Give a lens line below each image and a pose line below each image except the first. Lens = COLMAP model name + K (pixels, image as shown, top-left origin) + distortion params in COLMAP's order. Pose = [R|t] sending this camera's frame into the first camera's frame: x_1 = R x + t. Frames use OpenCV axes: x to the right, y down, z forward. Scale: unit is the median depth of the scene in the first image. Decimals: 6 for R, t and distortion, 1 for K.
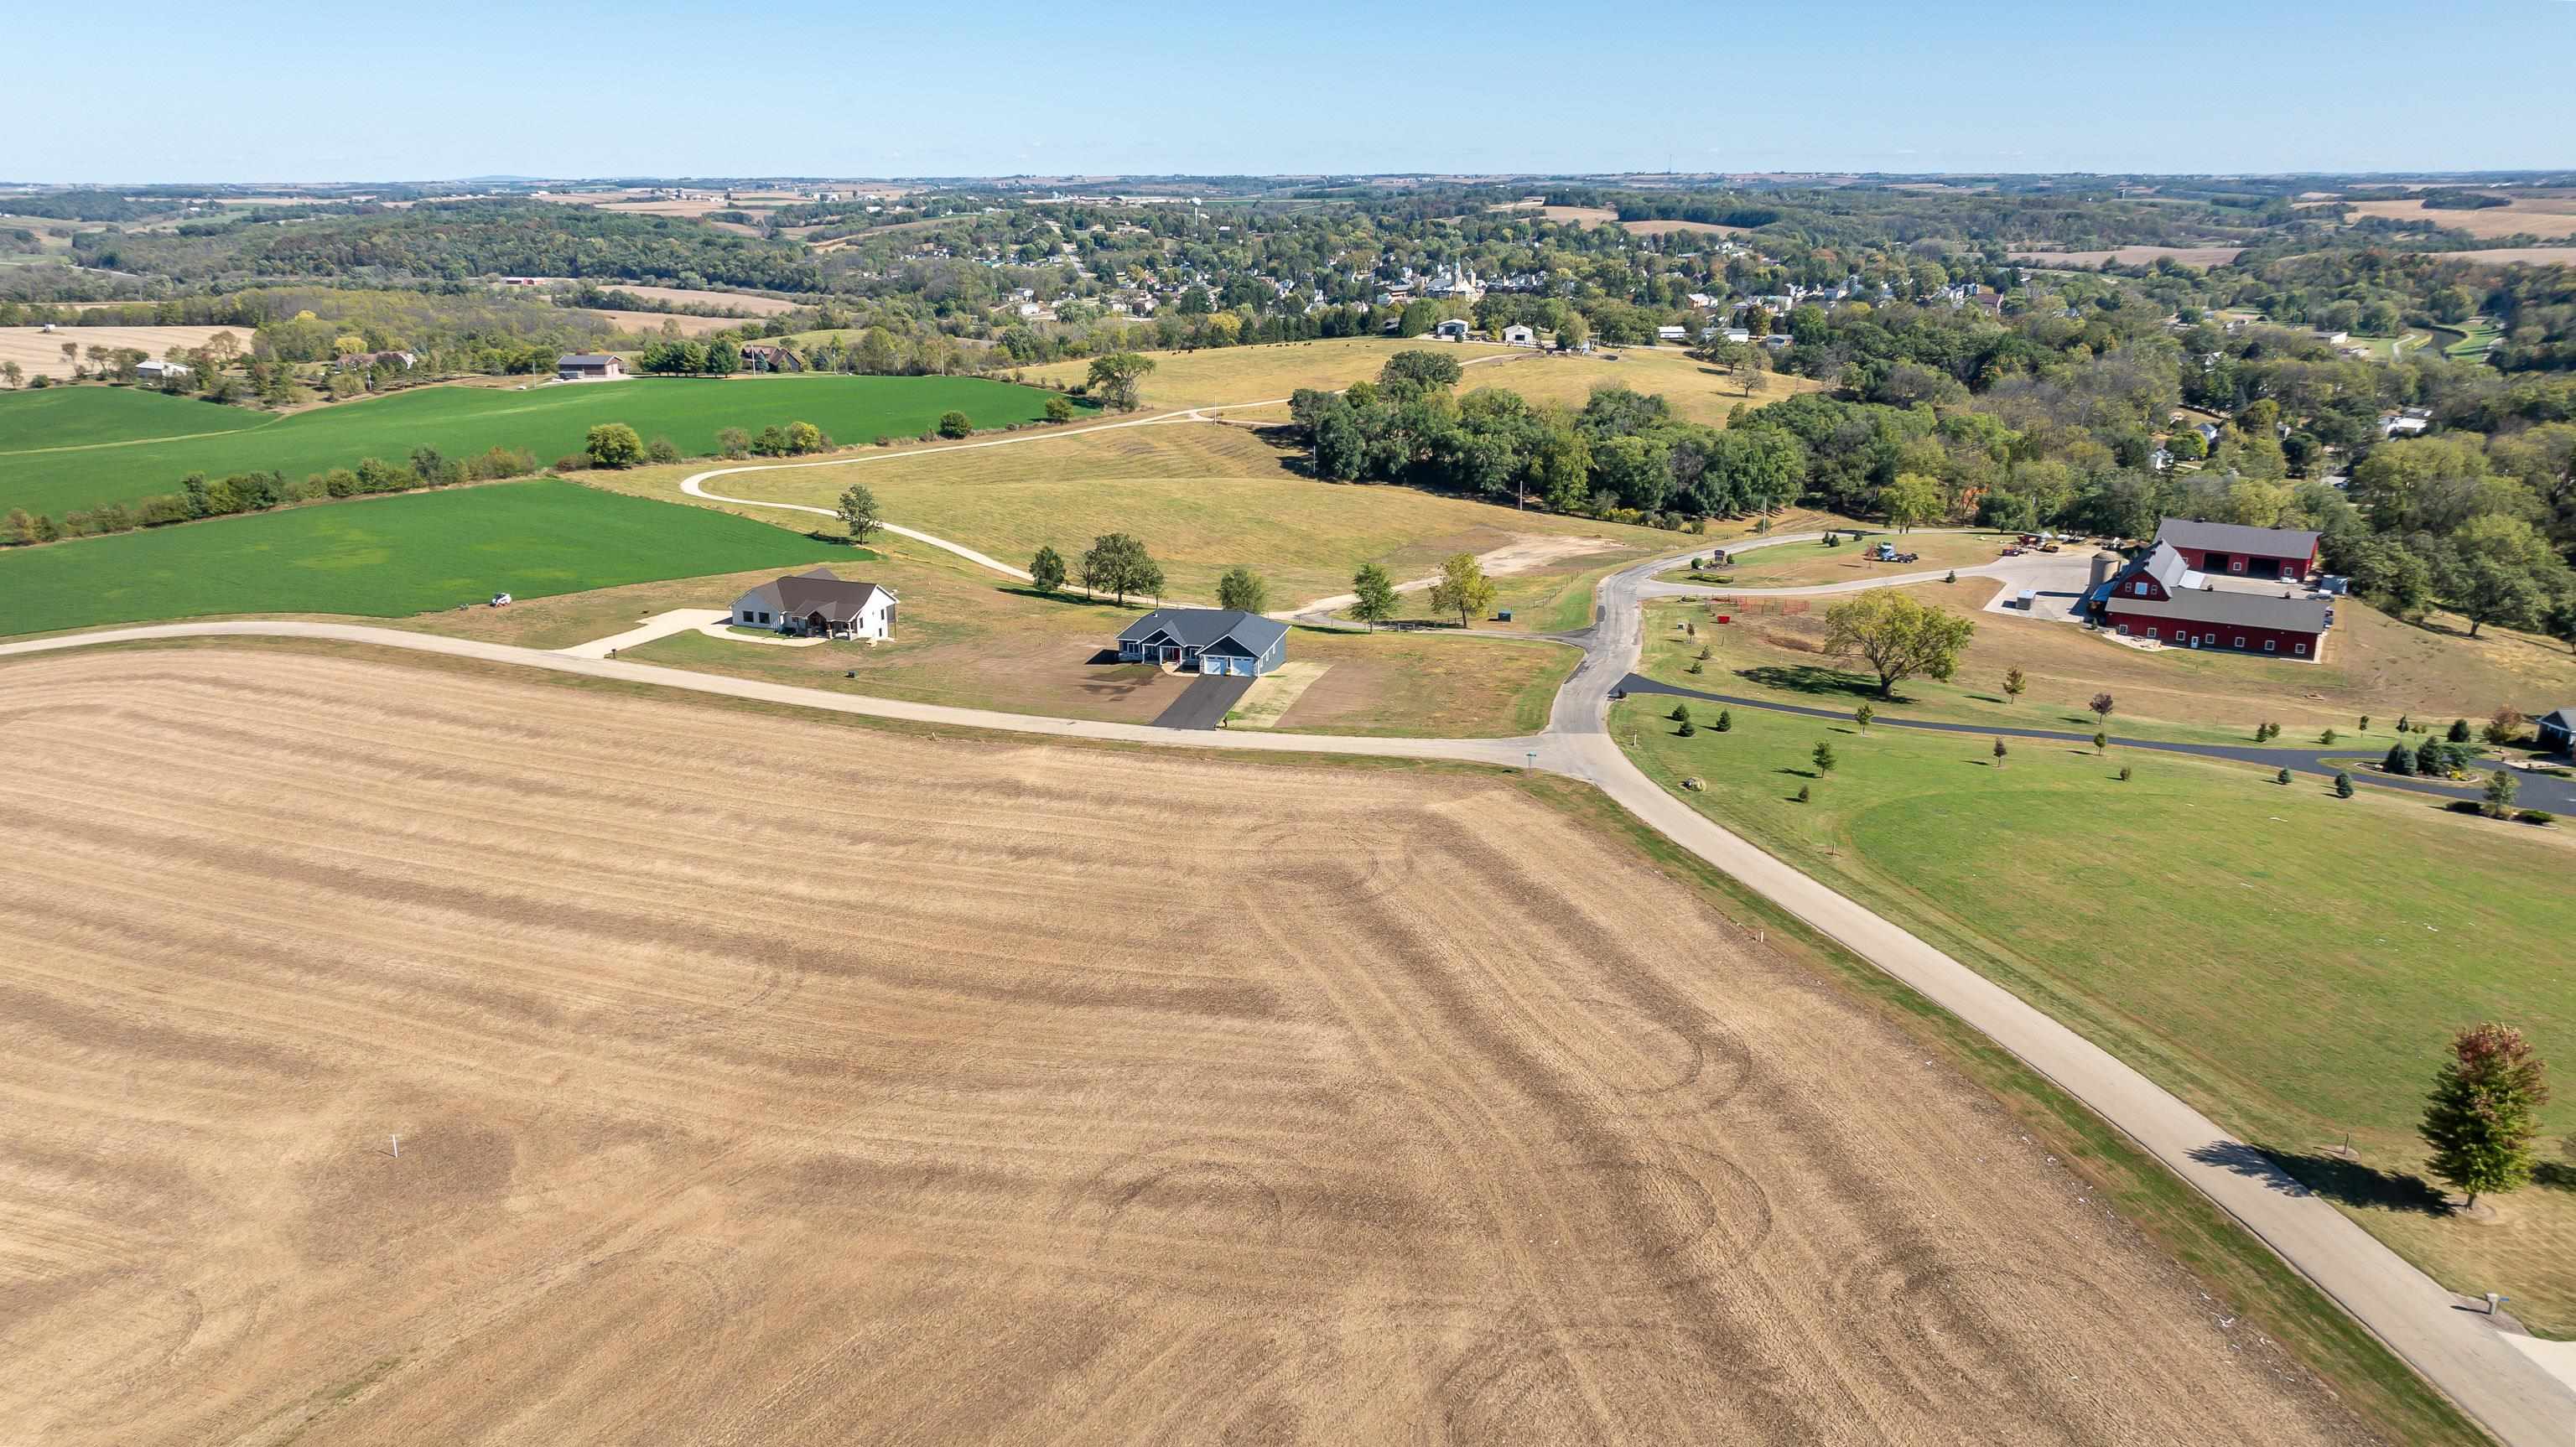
lens RADIAL K [[1860.2, 0, 1270.8], [0, 1860.2, 722.0], [0, 0, 1]] dist [-0.027120, 0.023828]
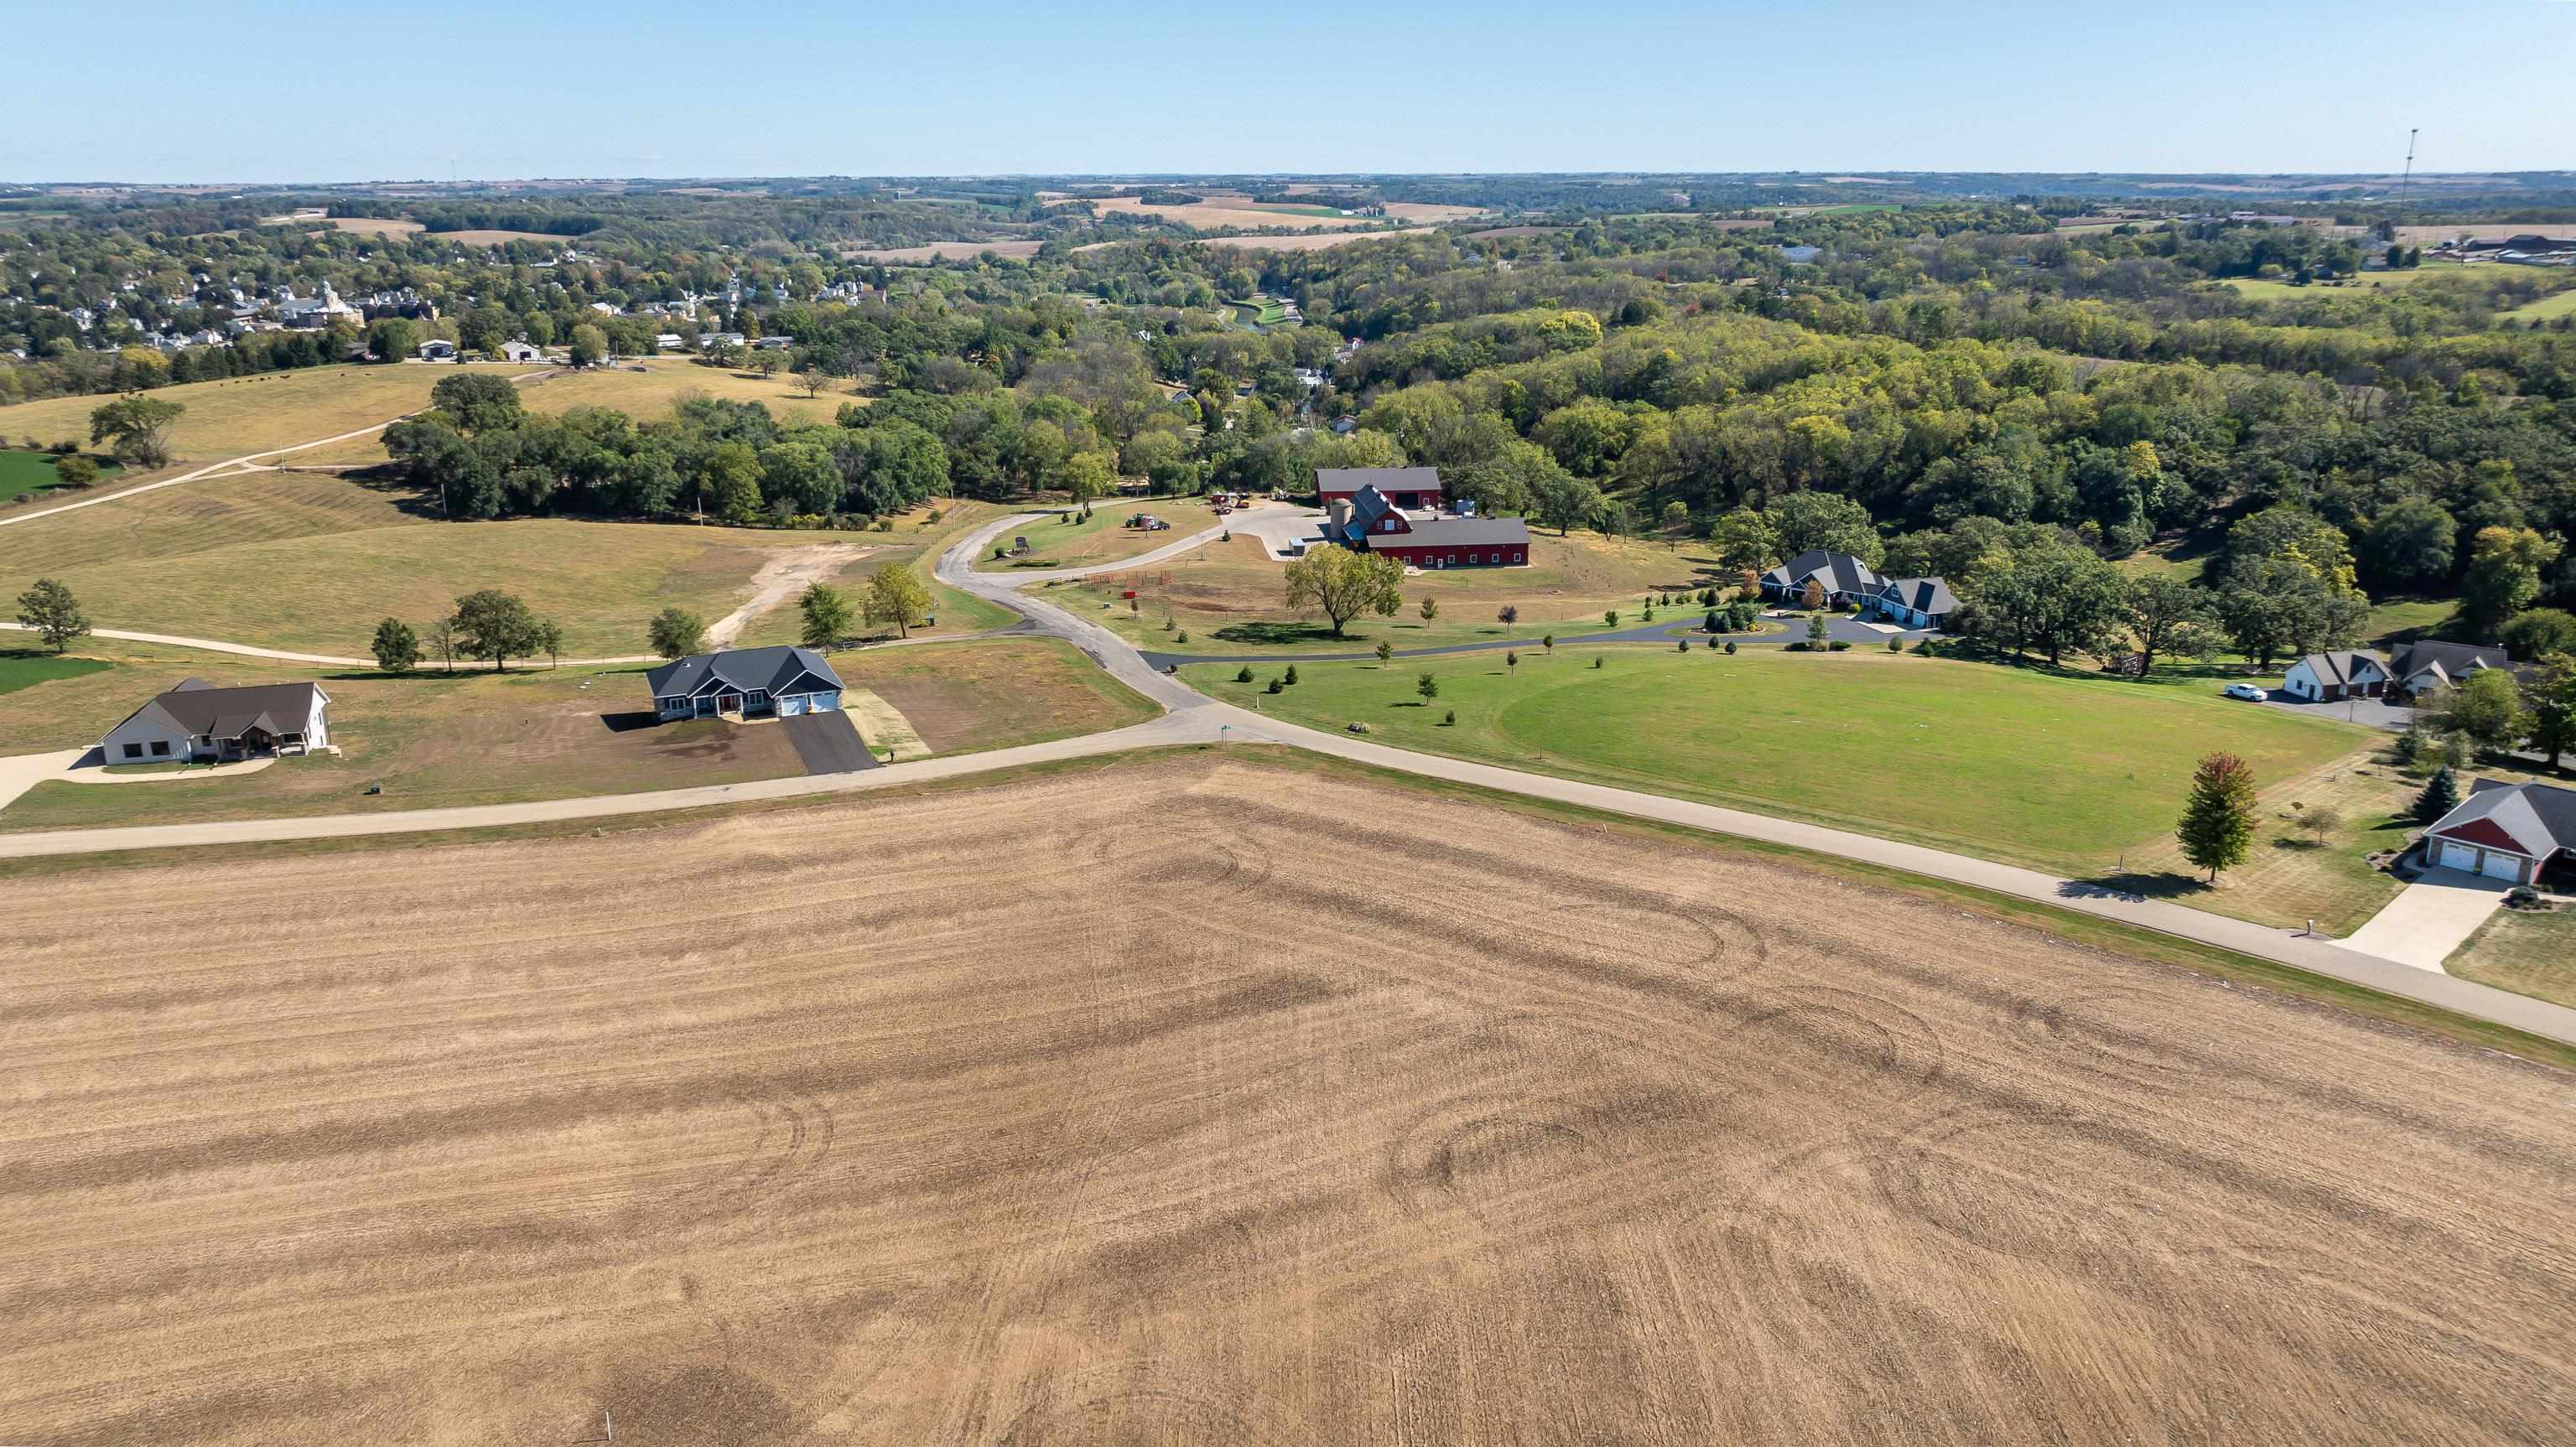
lens RADIAL K [[1834.1, 0, 1300.5], [0, 1834.1, 715.9], [0, 0, 1]] dist [-0.022108, 0.000499]
pose [[0.804668, -0.168999, 0.569165, -0.169756], [0.169993, 0.984079, 0.051867, -0.014591], [-0.568869, 0.055018, 0.820586, 0.052173]]
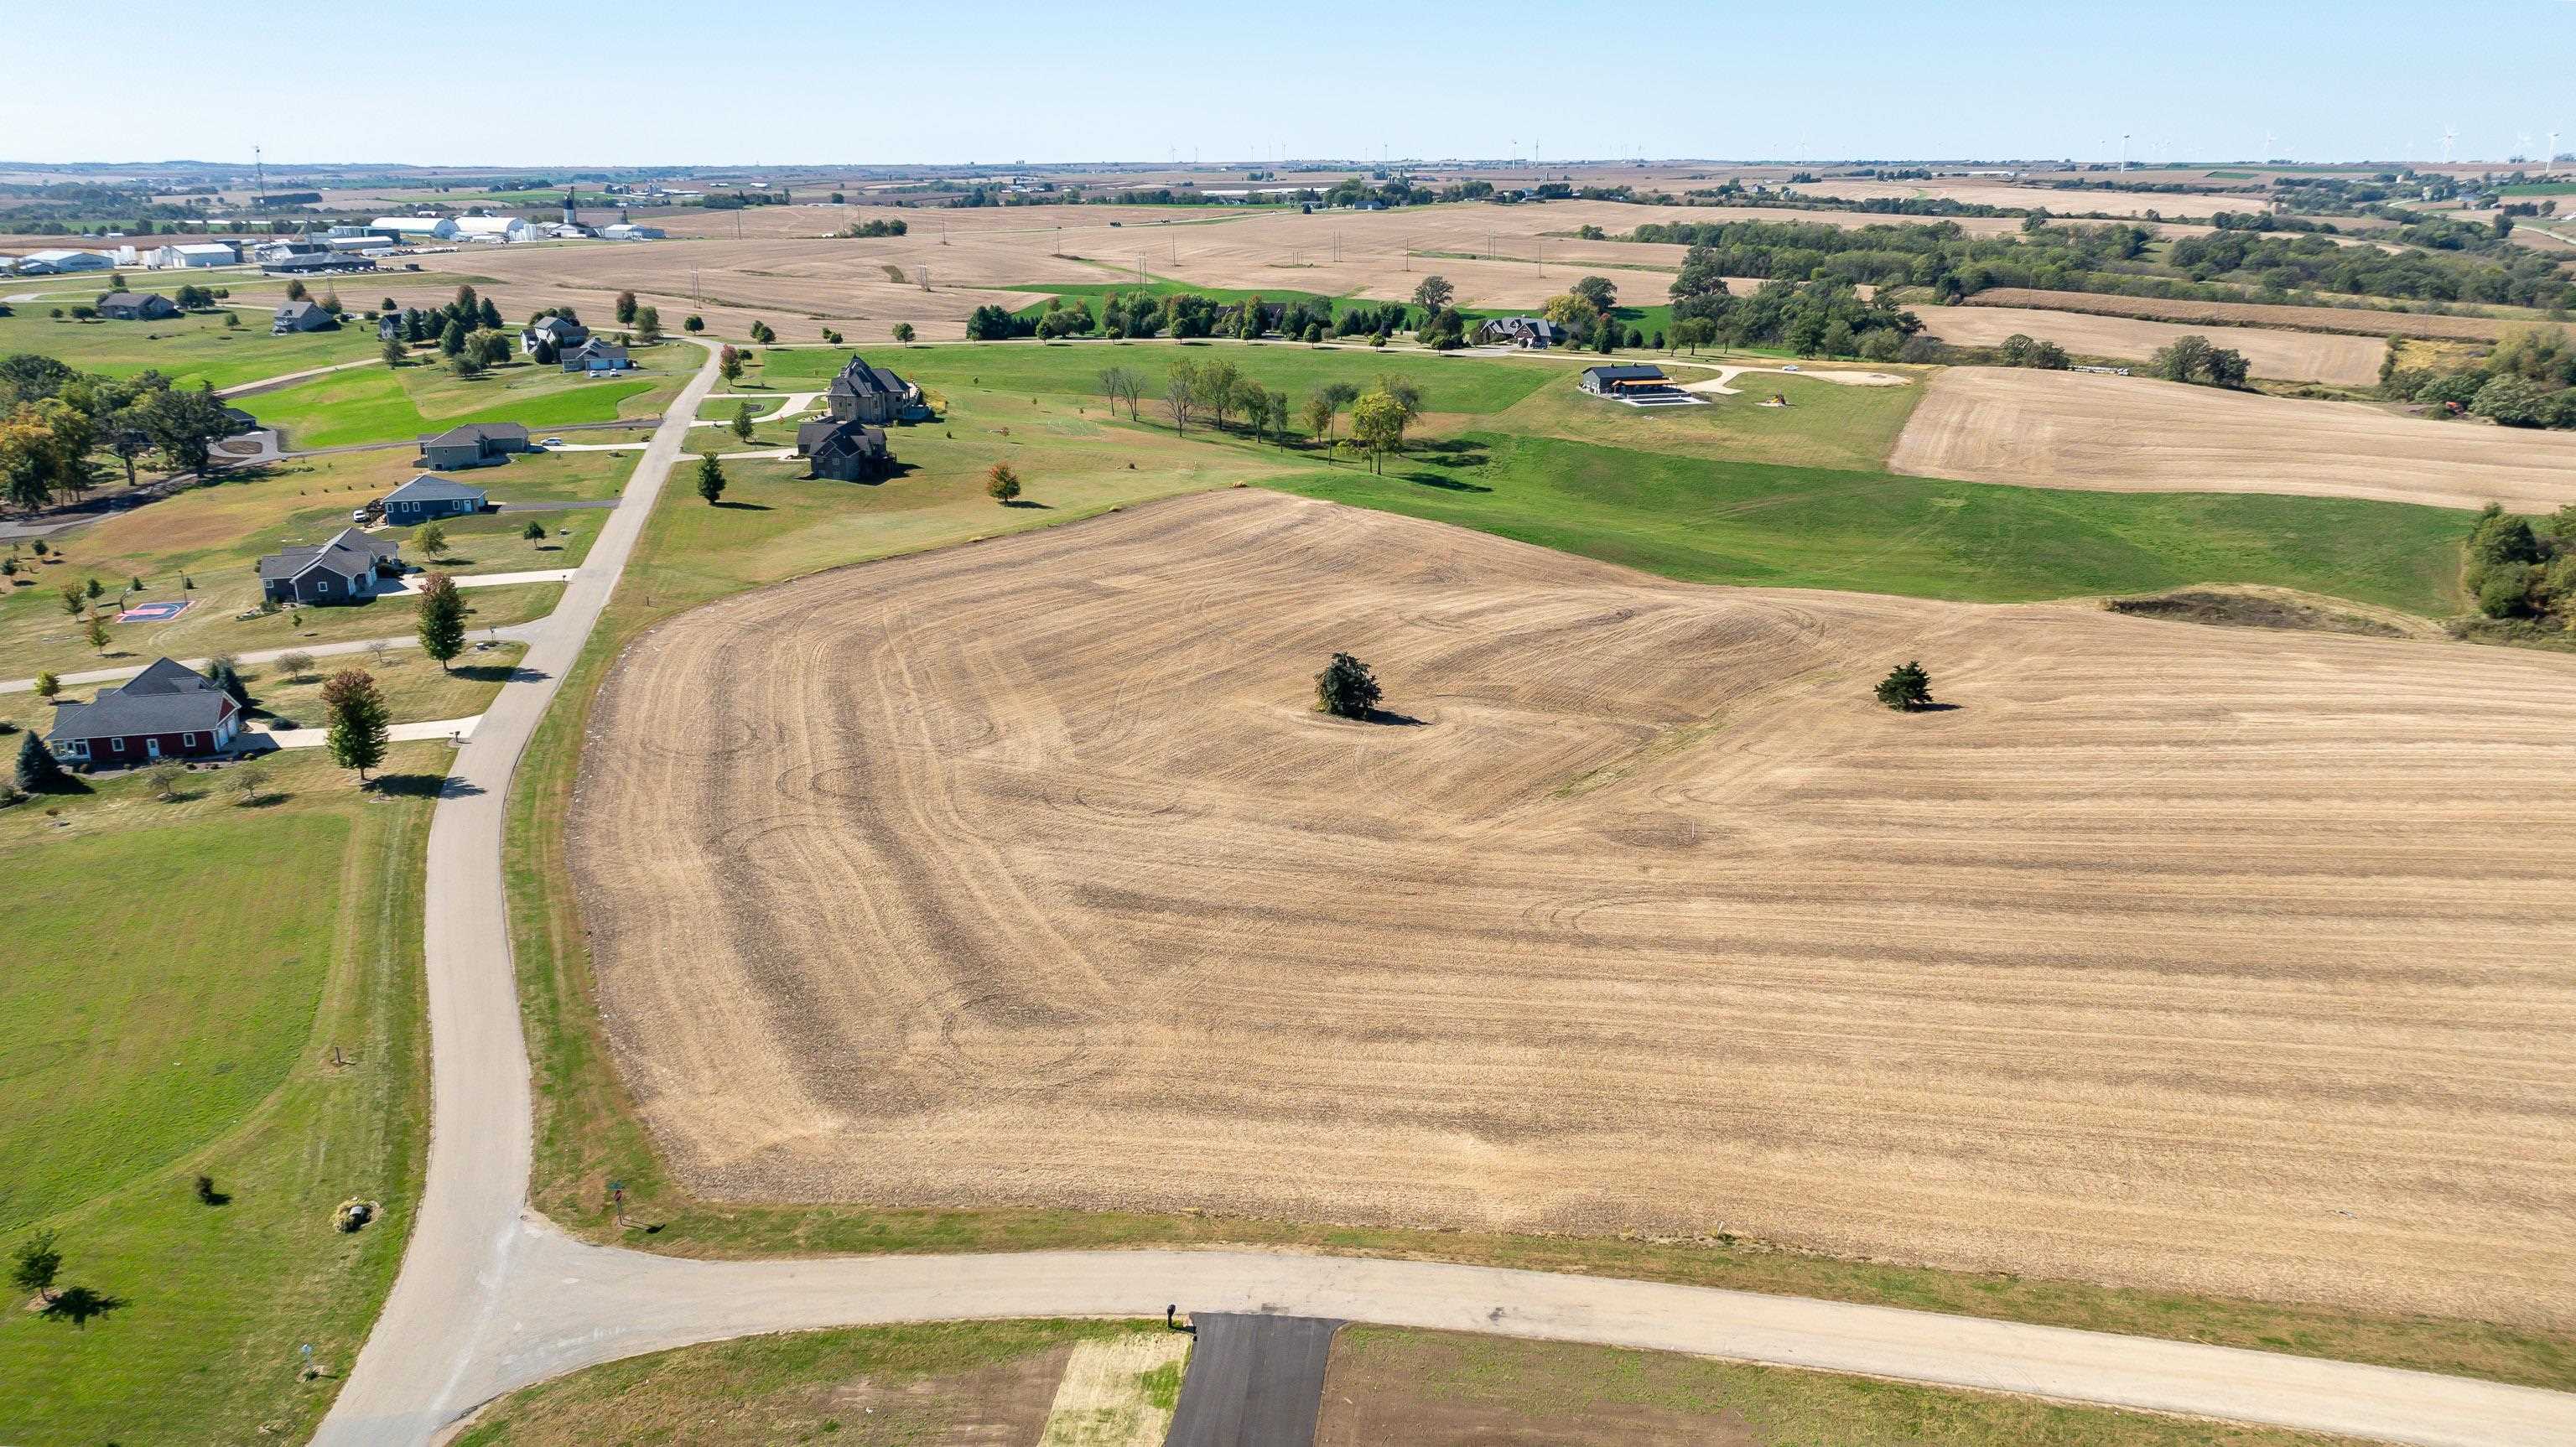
lens RADIAL K [[1860.2, 0, 1270.8], [0, 1860.2, 722.0], [0, 0, 1]] dist [-0.027120, 0.023828]
pose [[-0.995353, 0.034609, -0.089863, -0.005689], [-0.019996, 0.838563, 0.544438, -0.171141], [0.094198, 0.543705, -0.833973, 0.581926]]
